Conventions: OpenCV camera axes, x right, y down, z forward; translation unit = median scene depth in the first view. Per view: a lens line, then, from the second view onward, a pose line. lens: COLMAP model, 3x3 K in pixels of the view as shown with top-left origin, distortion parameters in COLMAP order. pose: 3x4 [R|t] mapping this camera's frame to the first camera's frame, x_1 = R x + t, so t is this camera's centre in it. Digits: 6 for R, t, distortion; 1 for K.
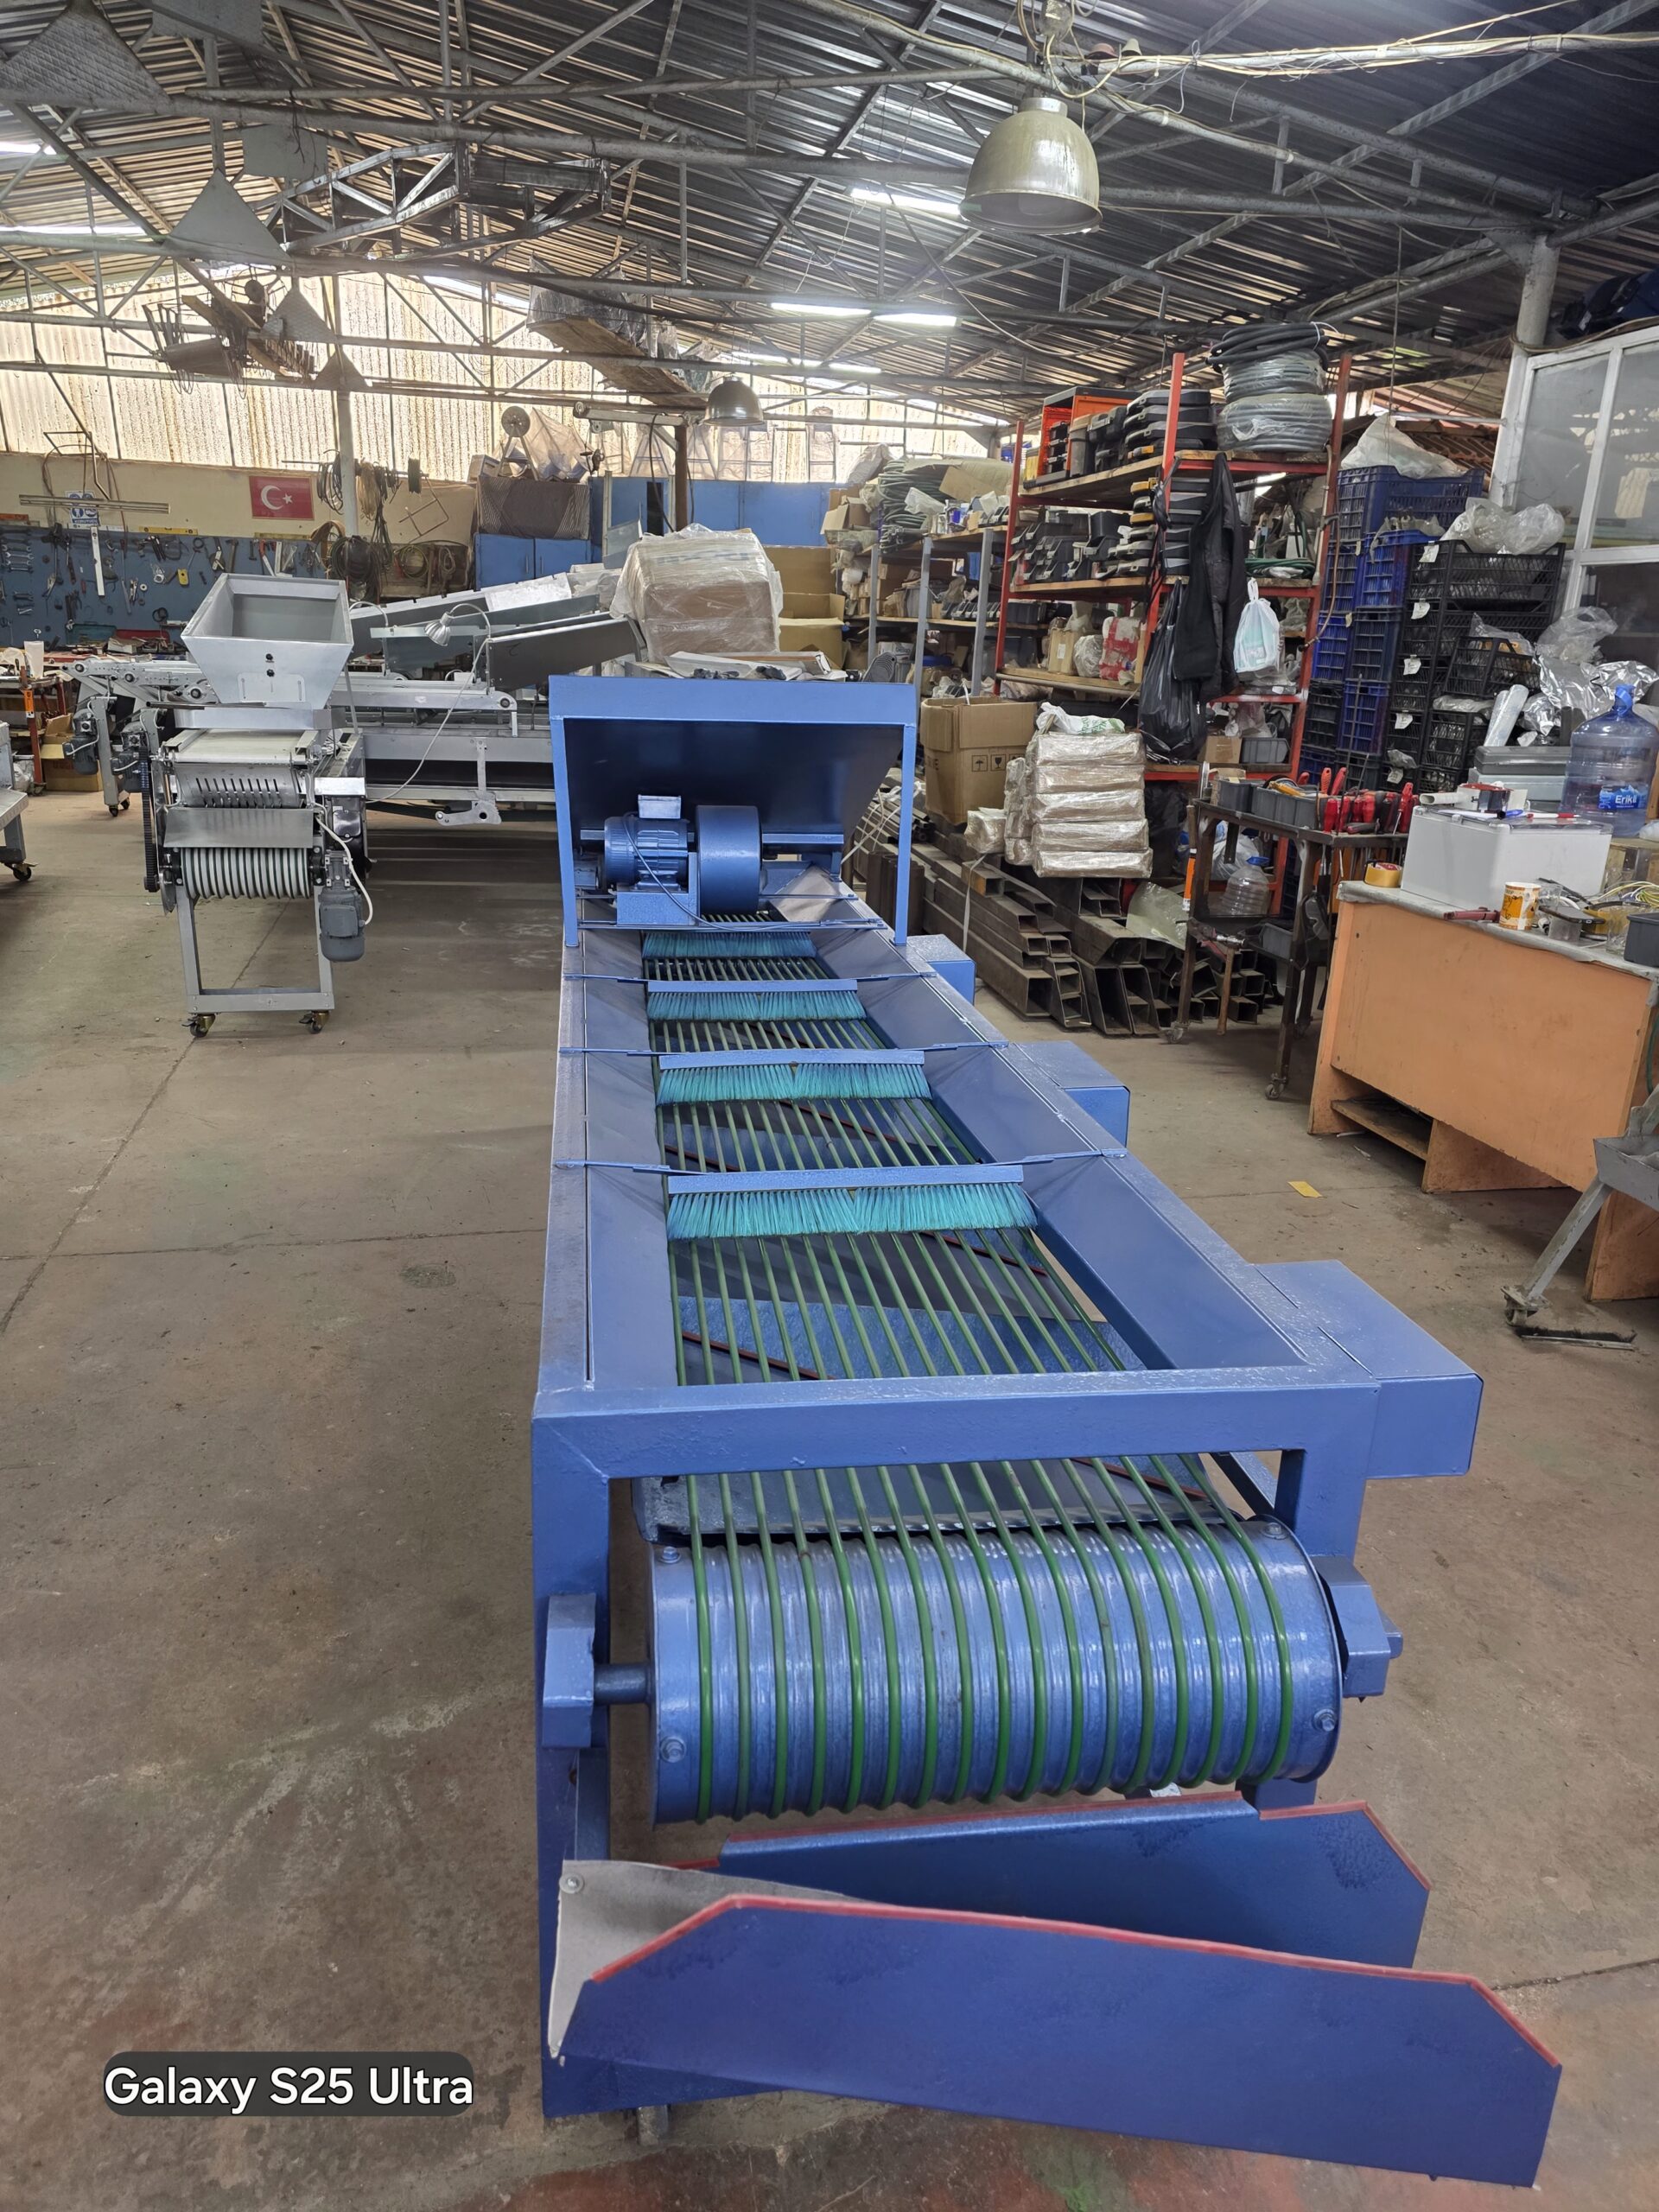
lens RADIAL K [[1467.3, 0, 812.3], [0, 1467.3, 1112.8], [0, 0, 1]] dist [0.065941, -0.056278]
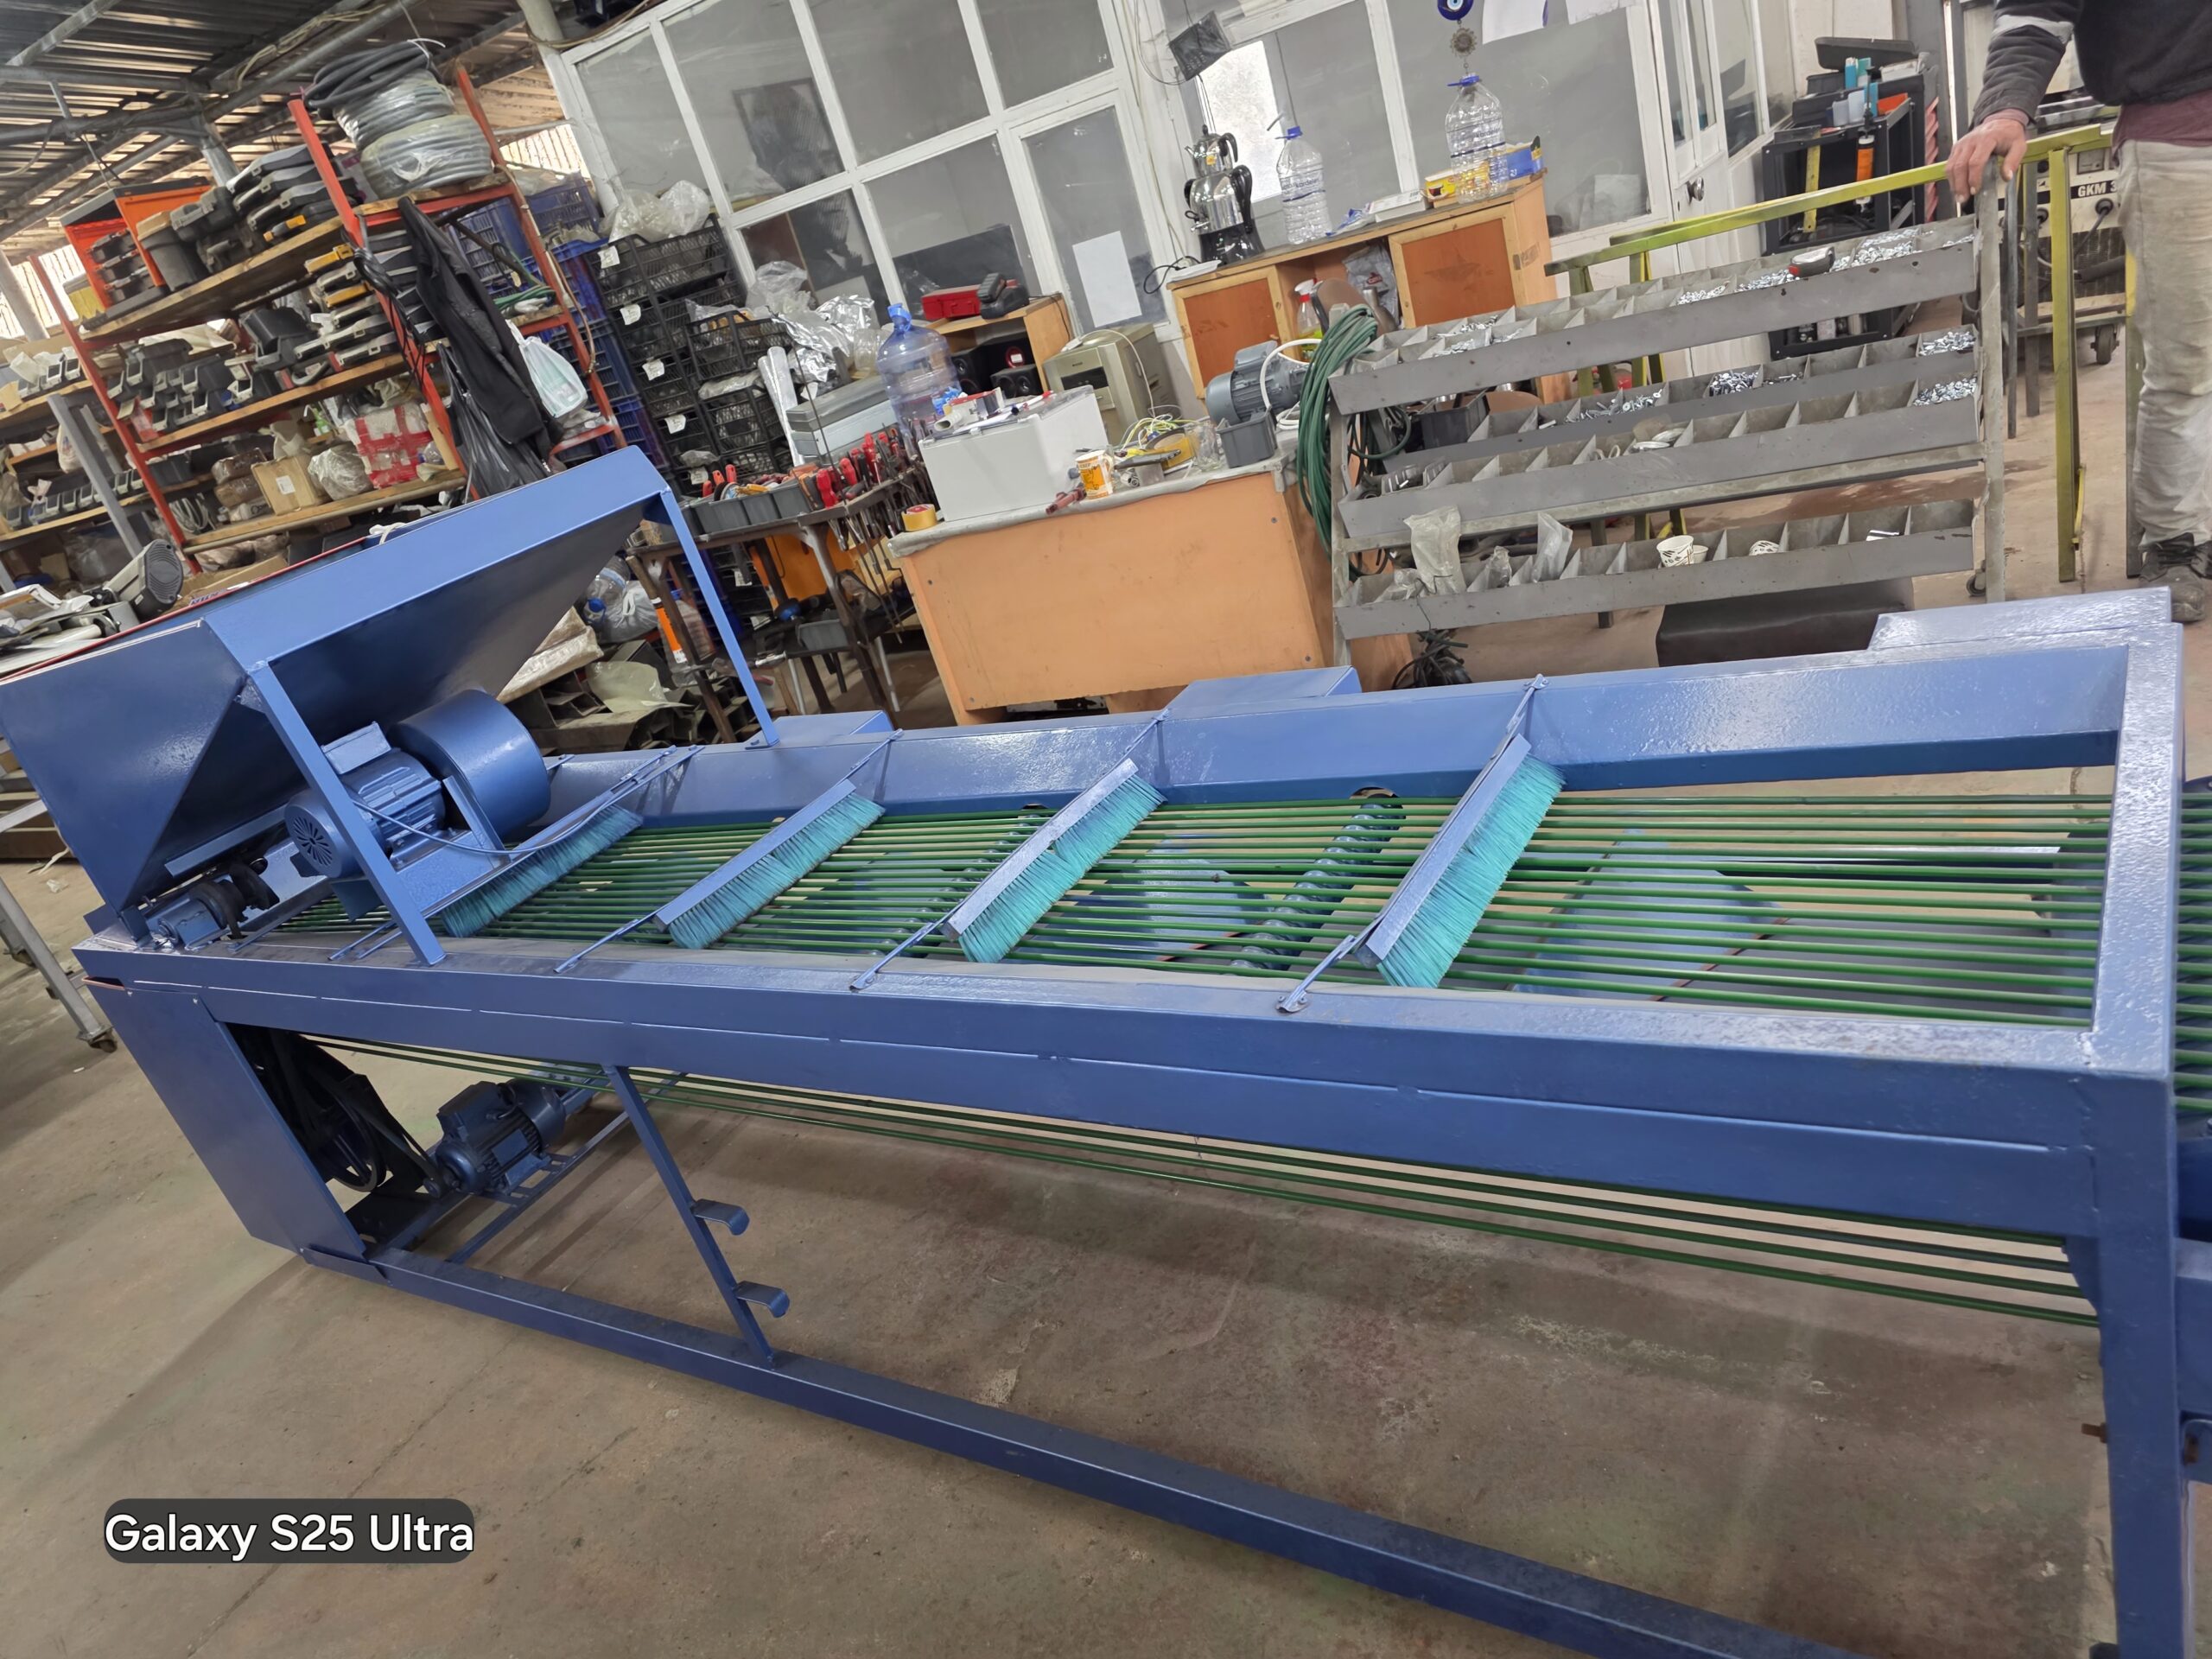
lens RADIAL K [[1488.9, 0, 1115.2], [0, 1488.9, 860.1], [0, 0, 1]] dist [0.047732, -0.051087]
pose [[0.612231, -0.508817, 0.605209, -0.180614], [0.516541, 0.836898, 0.181071, -0.056515], [-0.598630, 0.201758, 0.775200, 0.129885]]
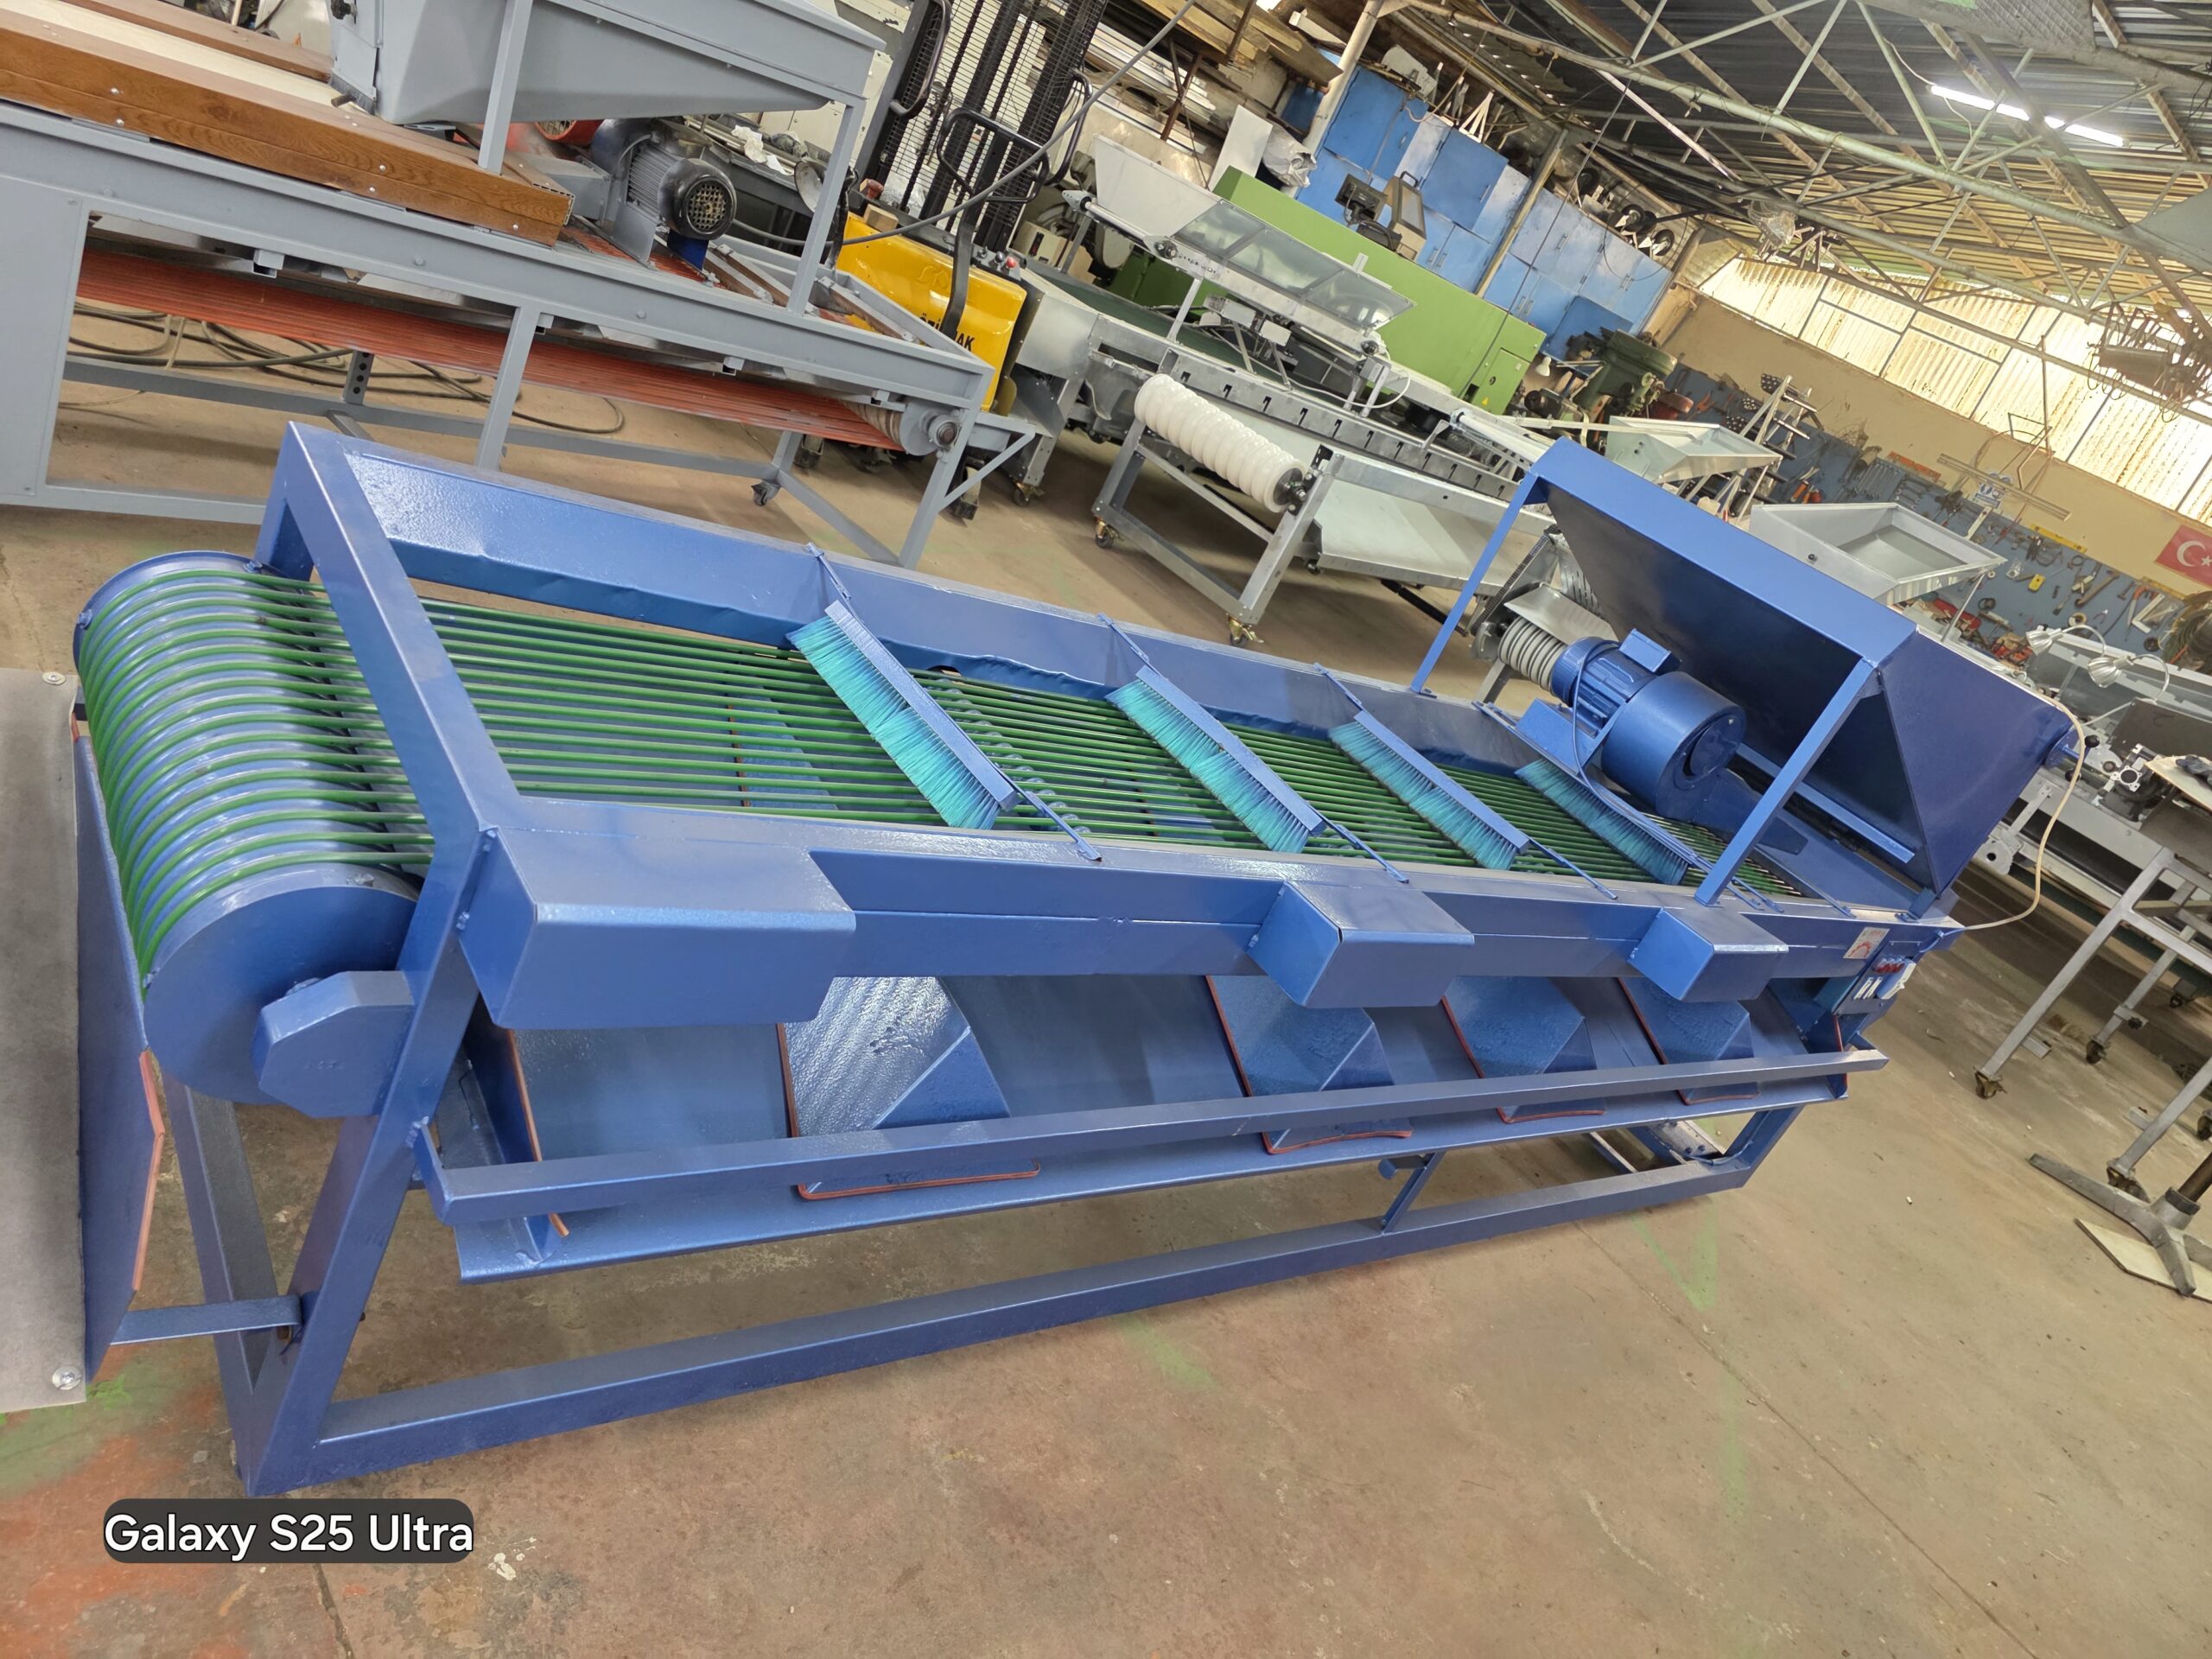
lens RADIAL K [[1466.3, 0, 1112.7], [0, 1466.3, 818.2], [0, 0, 1]] dist [0.063594, -0.060154]
pose [[0.433484, 0.516484, -0.738468, 0.238977], [-0.638369, 0.754392, 0.152896, -0.035180], [0.636063, 0.405138, 0.656725, 0.143935]]
